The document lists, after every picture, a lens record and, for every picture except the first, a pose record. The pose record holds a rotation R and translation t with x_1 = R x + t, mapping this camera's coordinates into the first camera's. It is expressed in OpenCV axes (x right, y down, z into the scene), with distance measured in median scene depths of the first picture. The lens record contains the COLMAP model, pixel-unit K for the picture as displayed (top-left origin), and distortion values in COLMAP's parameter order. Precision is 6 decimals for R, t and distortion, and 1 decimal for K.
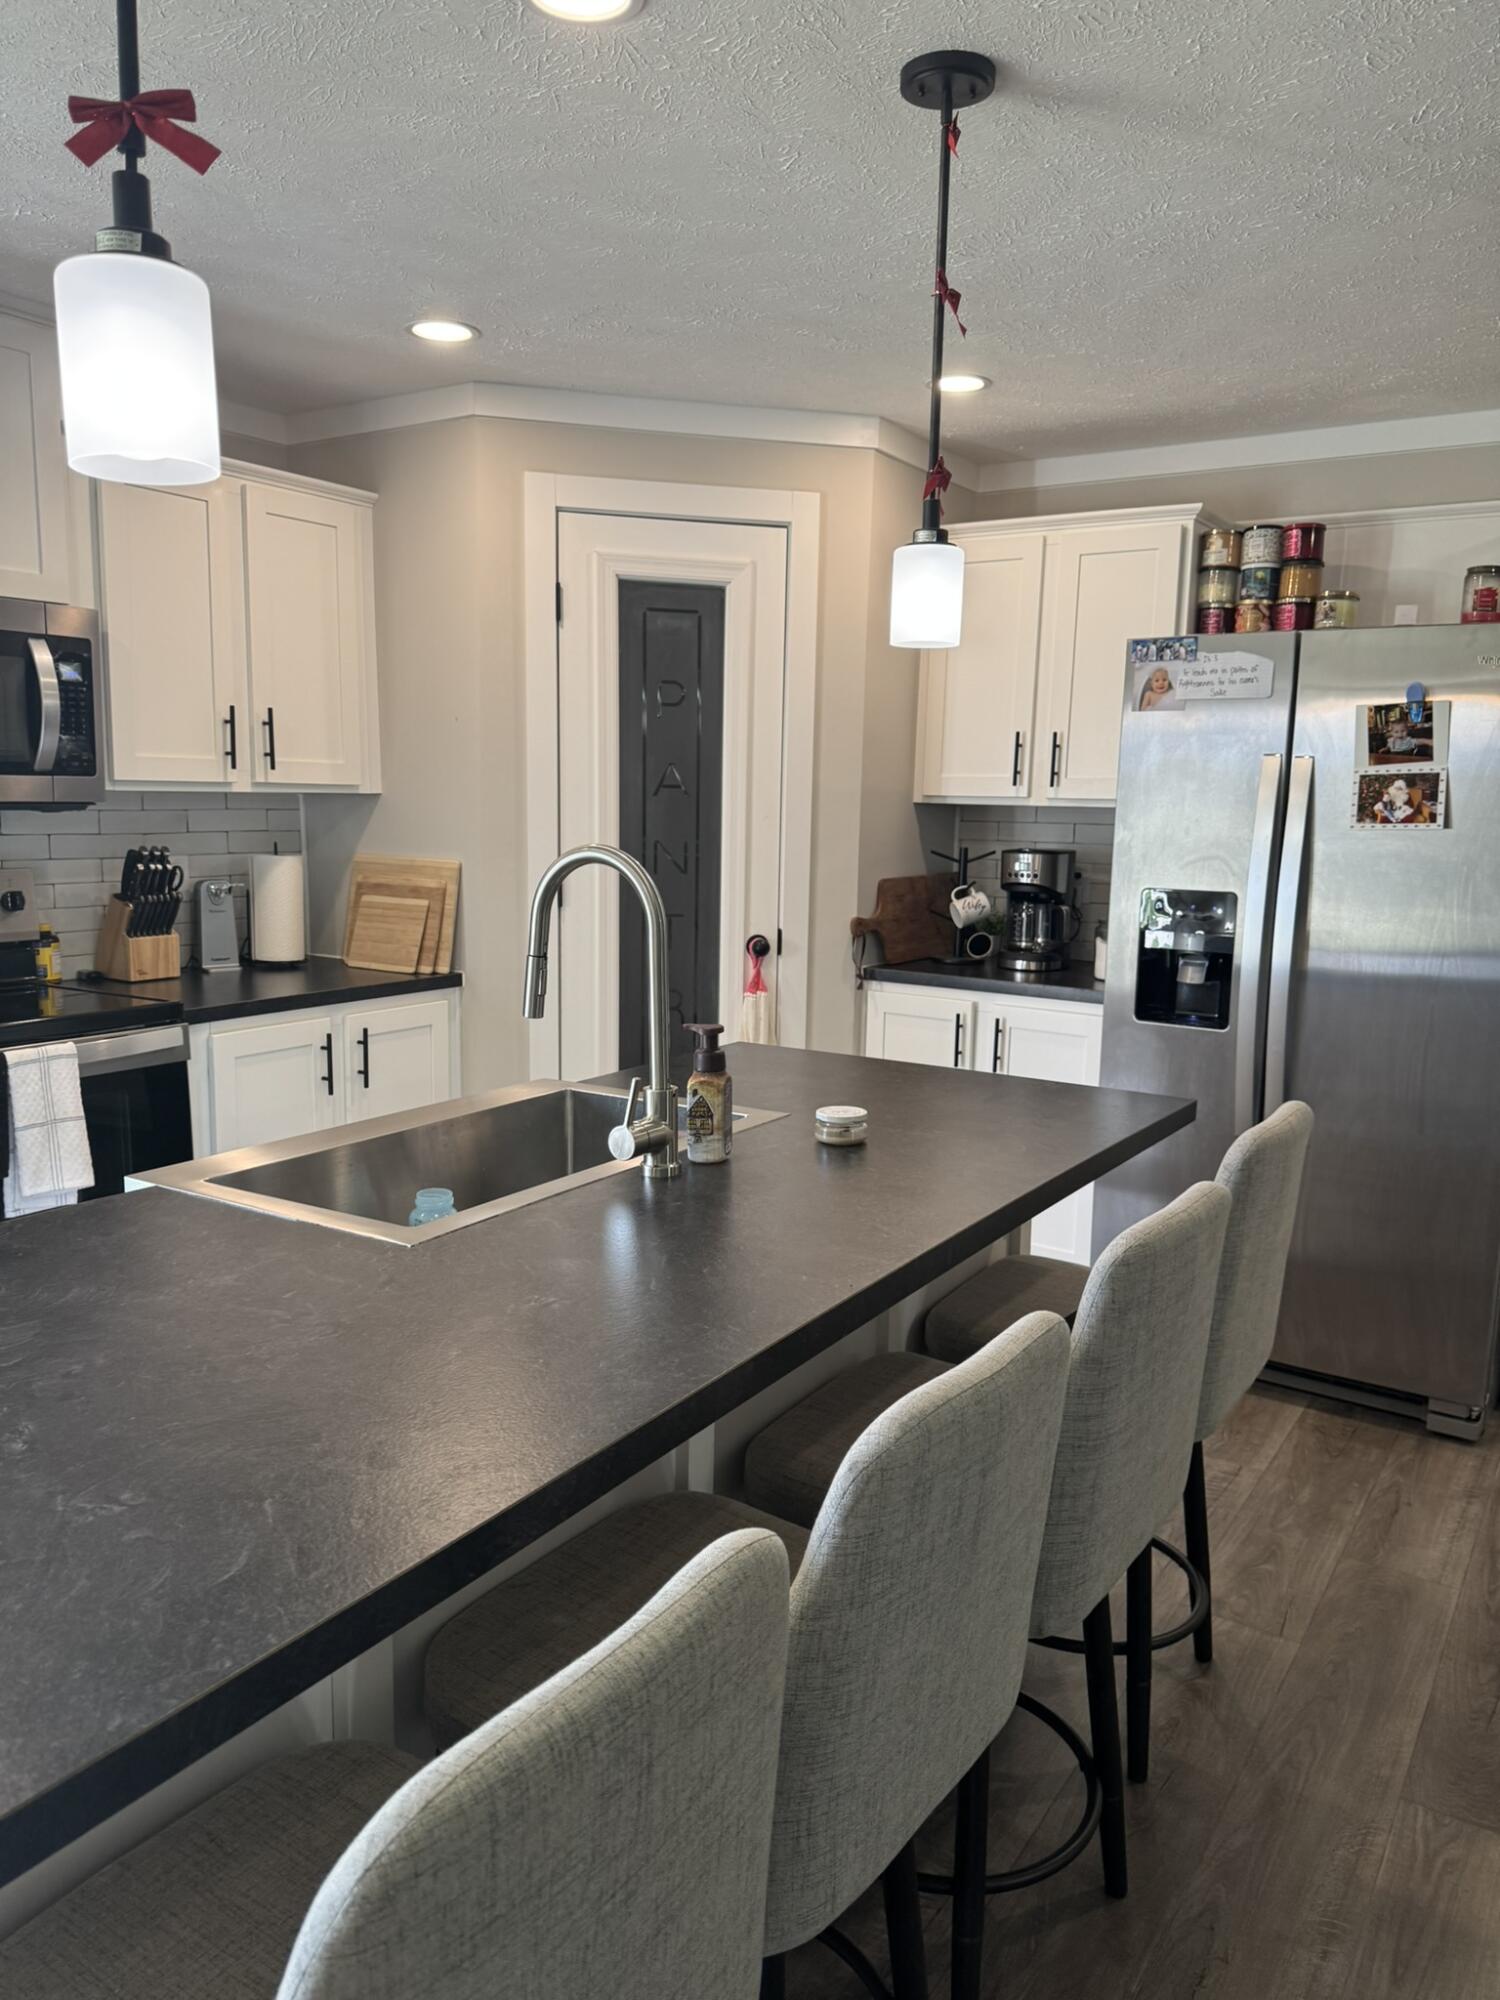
lens RADIAL K [[1401.8, 0, 760.8], [0, 1401.8, 1016.2], [0, 0, 1]] dist [0.105945, -0.152389]
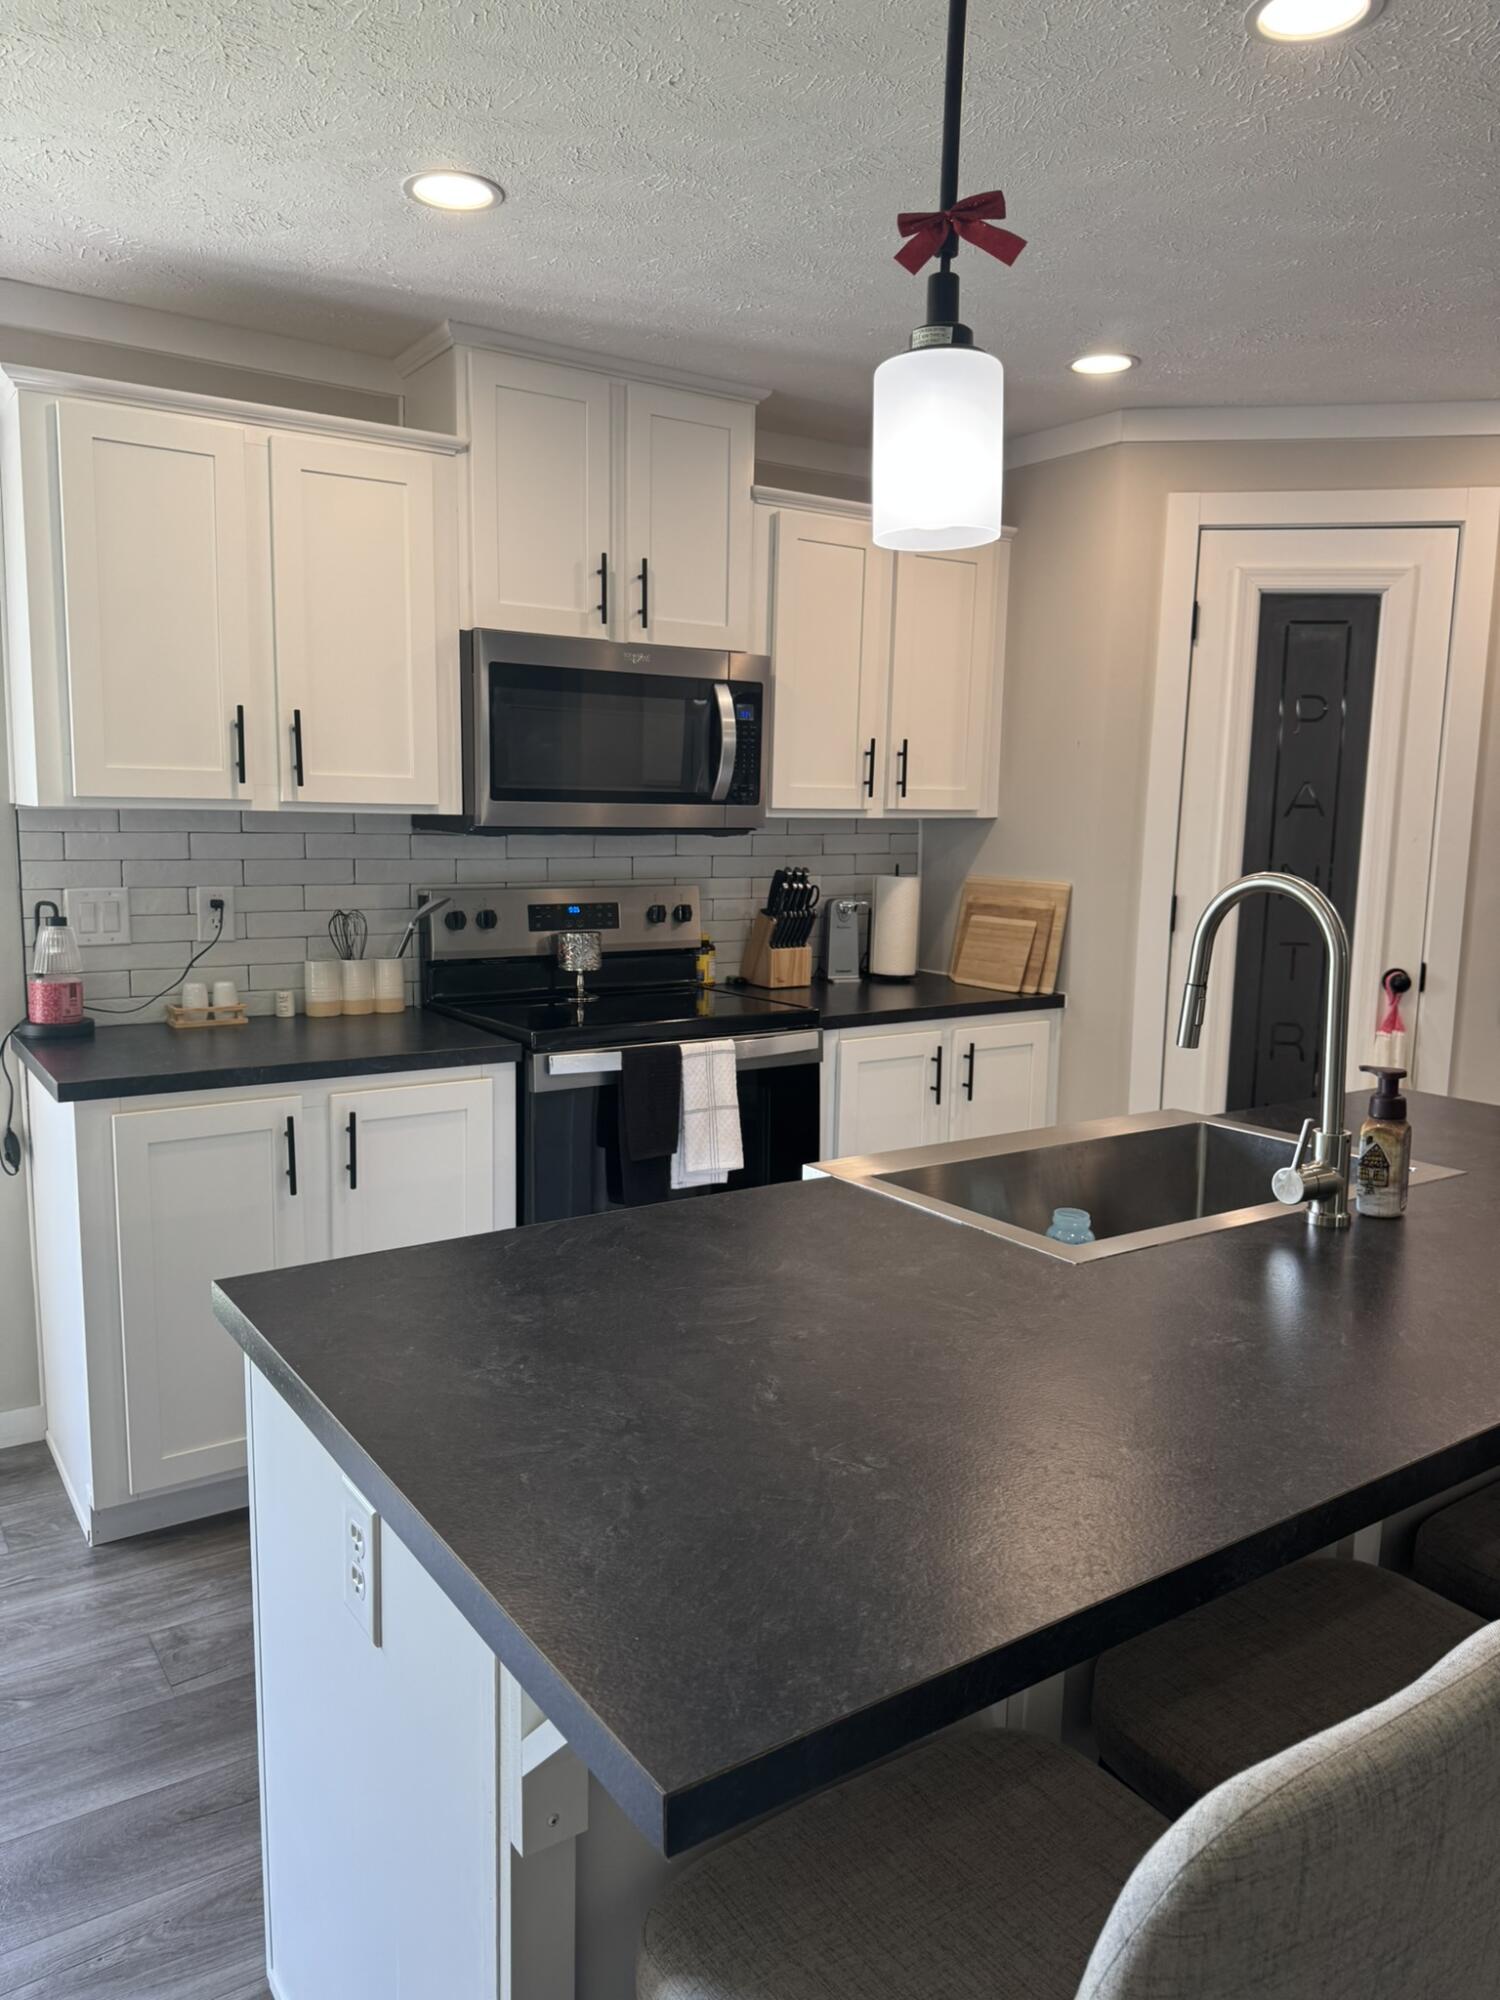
lens RADIAL K [[1400.4, 0, 750.0], [0, 1400.4, 1000.0], [0, 0, 1]] dist [0.153859, -0.243010]
pose [[0.920849, 0.052695, -0.386342, -0.034038], [-0.062084, 0.998001, -0.011855, -0.000818], [0.384945, 0.034902, 0.922279, -0.020771]]
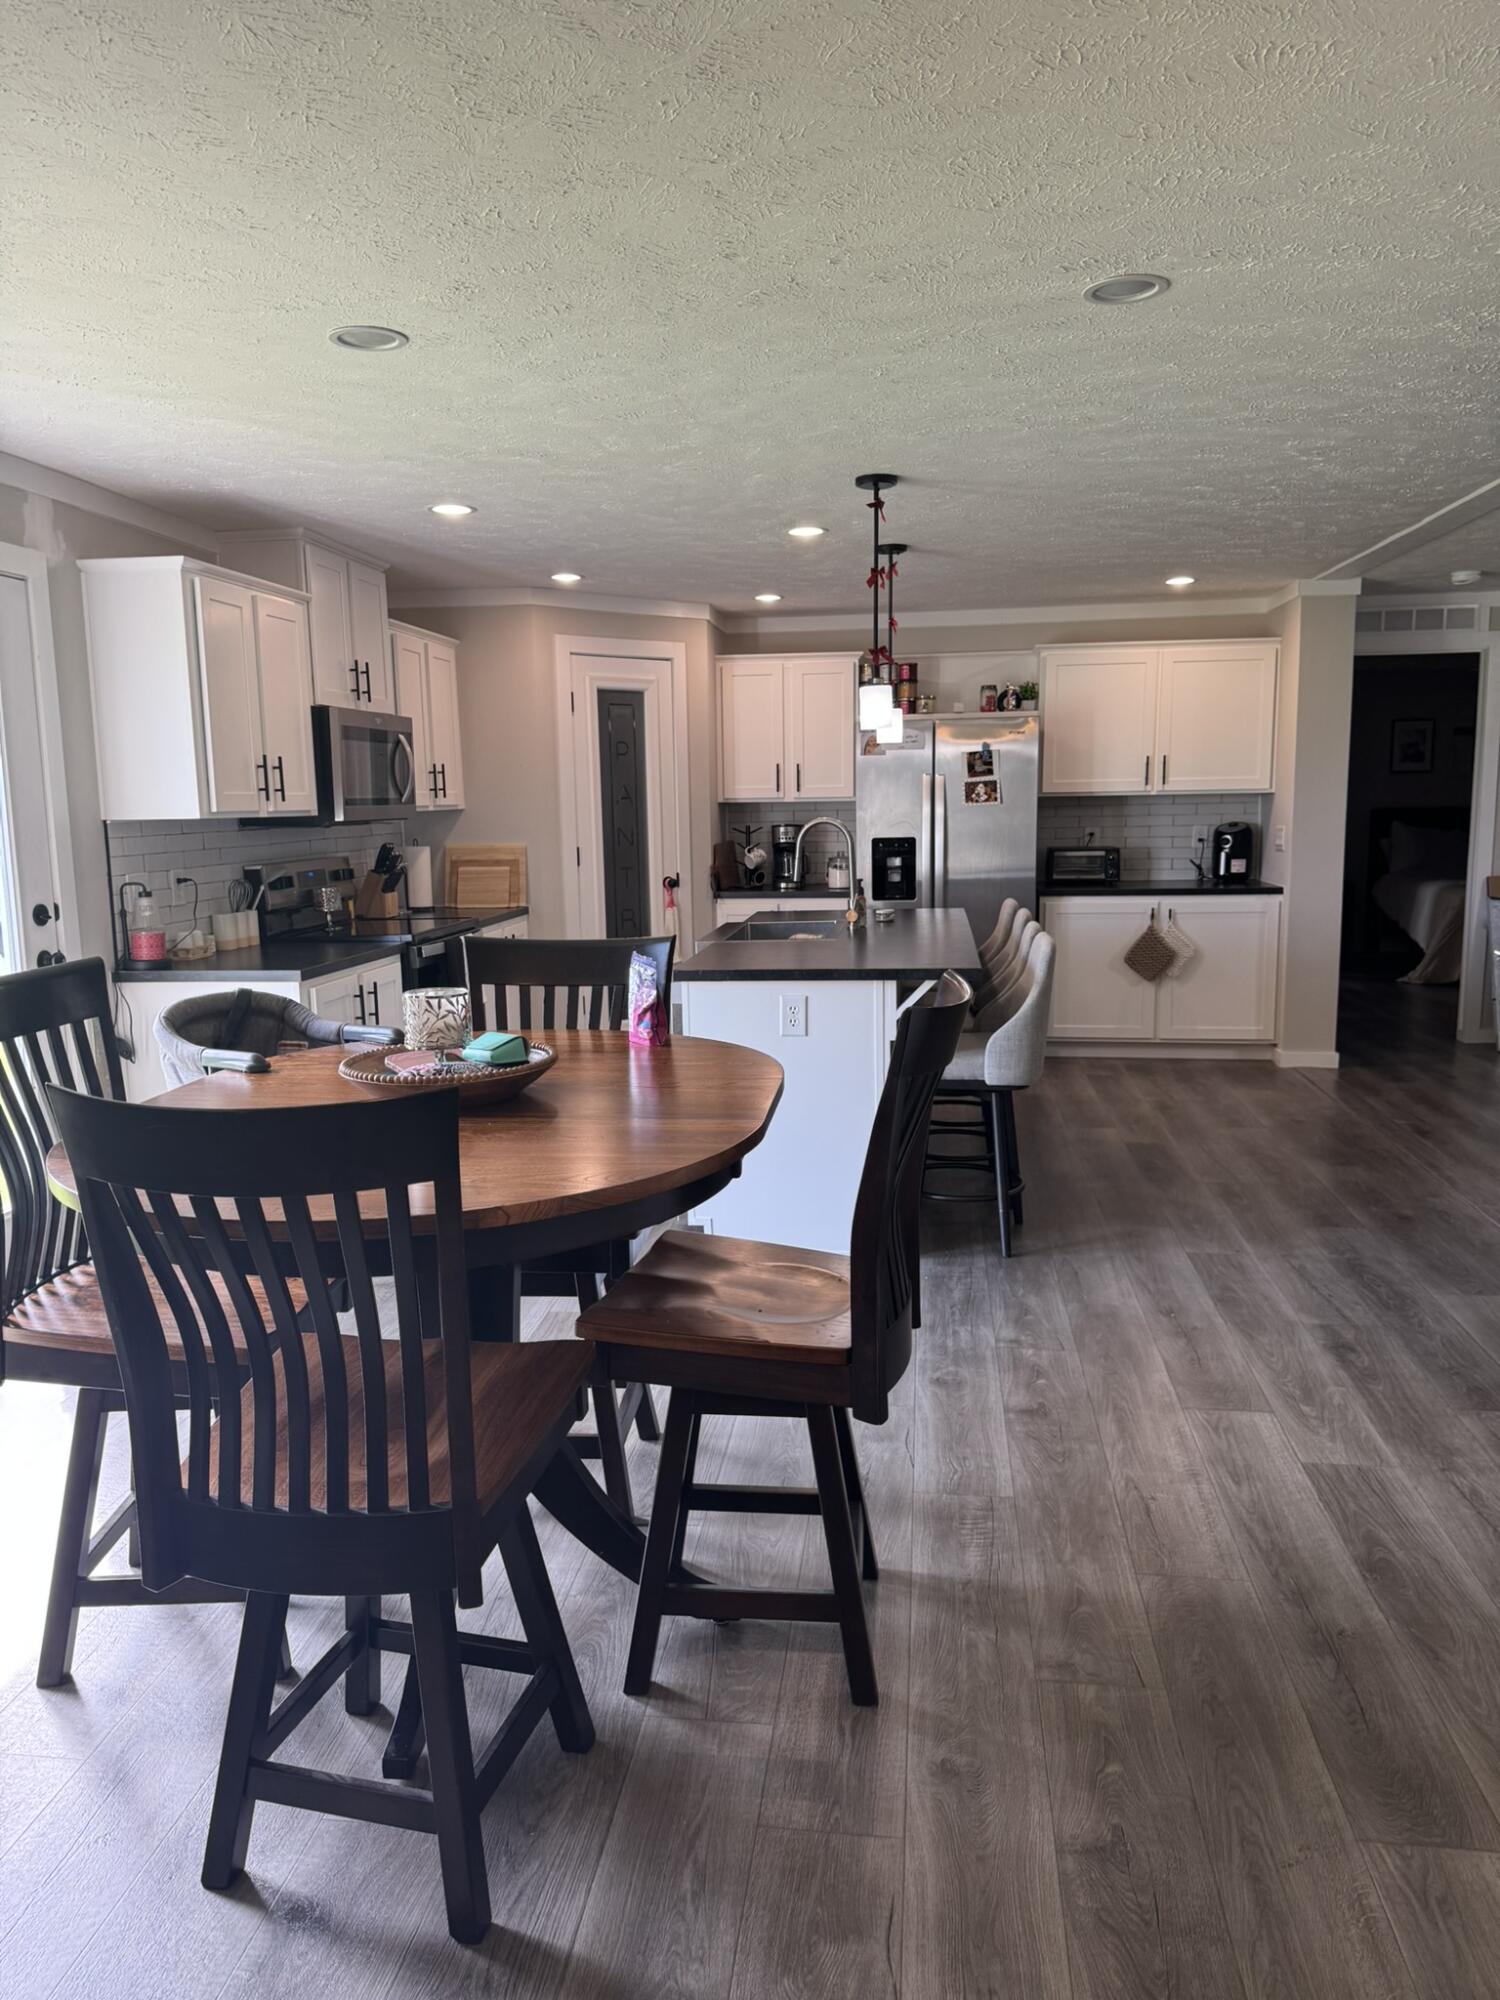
lens RADIAL K [[1400.4, 0, 750.0], [0, 1400.4, 1000.0], [0, 0, 1]] dist [0.153859, -0.243010]
pose [[0.901868, -0.098823, 0.420558, -0.817021], [0.103917, 0.994527, 0.010848, 0.111292], [-0.419328, 0.033920, 0.907201, -0.842181]]
